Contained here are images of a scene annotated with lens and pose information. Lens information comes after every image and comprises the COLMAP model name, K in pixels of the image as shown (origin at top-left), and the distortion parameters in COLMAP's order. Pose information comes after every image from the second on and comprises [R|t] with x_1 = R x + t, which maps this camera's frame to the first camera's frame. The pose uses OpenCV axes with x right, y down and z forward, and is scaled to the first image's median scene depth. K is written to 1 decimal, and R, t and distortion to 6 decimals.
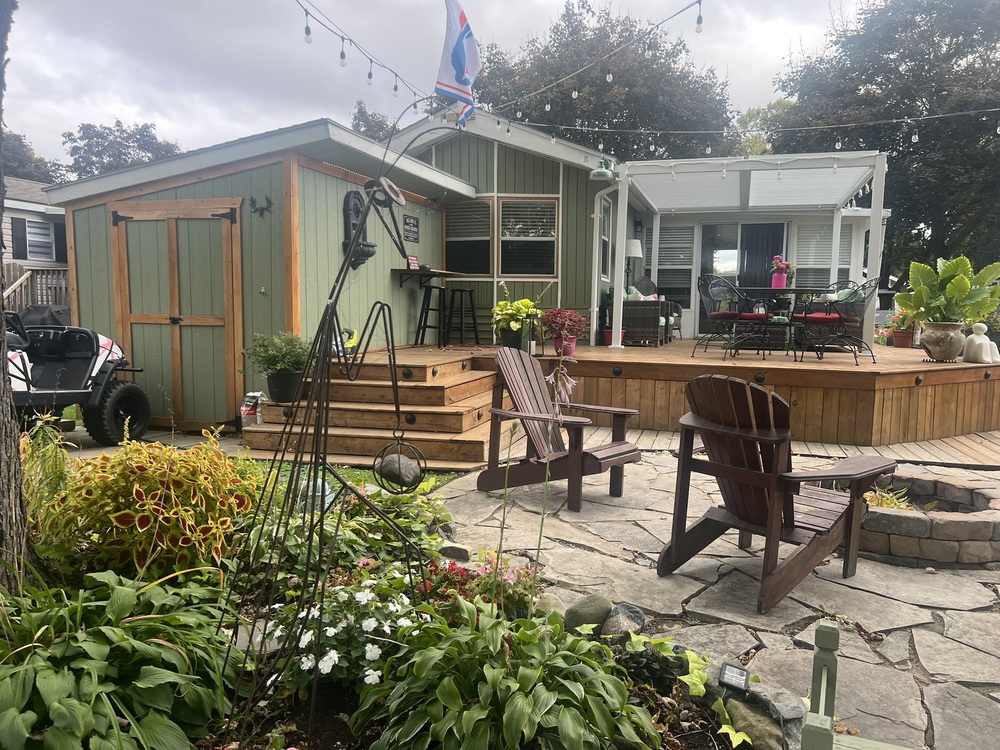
lens RADIAL K [[755.8, 0, 499.6], [0, 755.8, 375.4], [0, 0, 1]] dist [0.010916, 0.000040]
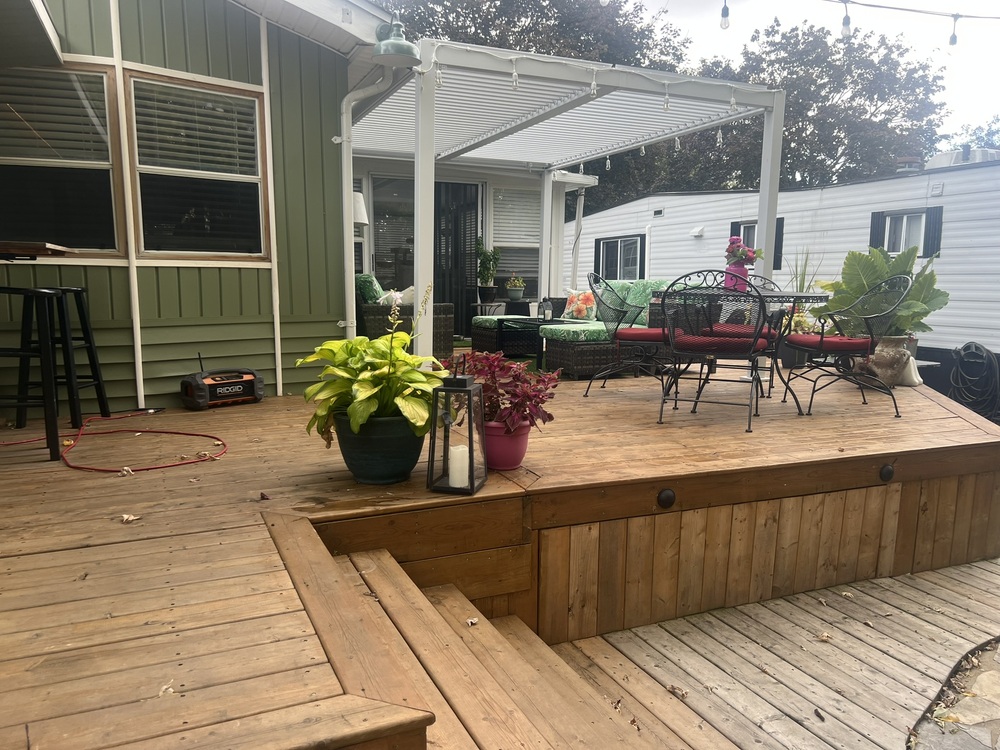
lens RADIAL K [[755.8, 0, 501.8], [0, 755.8, 383.1], [0, 0, 1]] dist [0.010916, 0.000040]
pose [[0.755049, -0.094297, 0.648852, -0.137861], [0.057328, 0.995309, 0.077936, -0.079629], [-0.653157, -0.021648, 0.756913, 0.529488]]
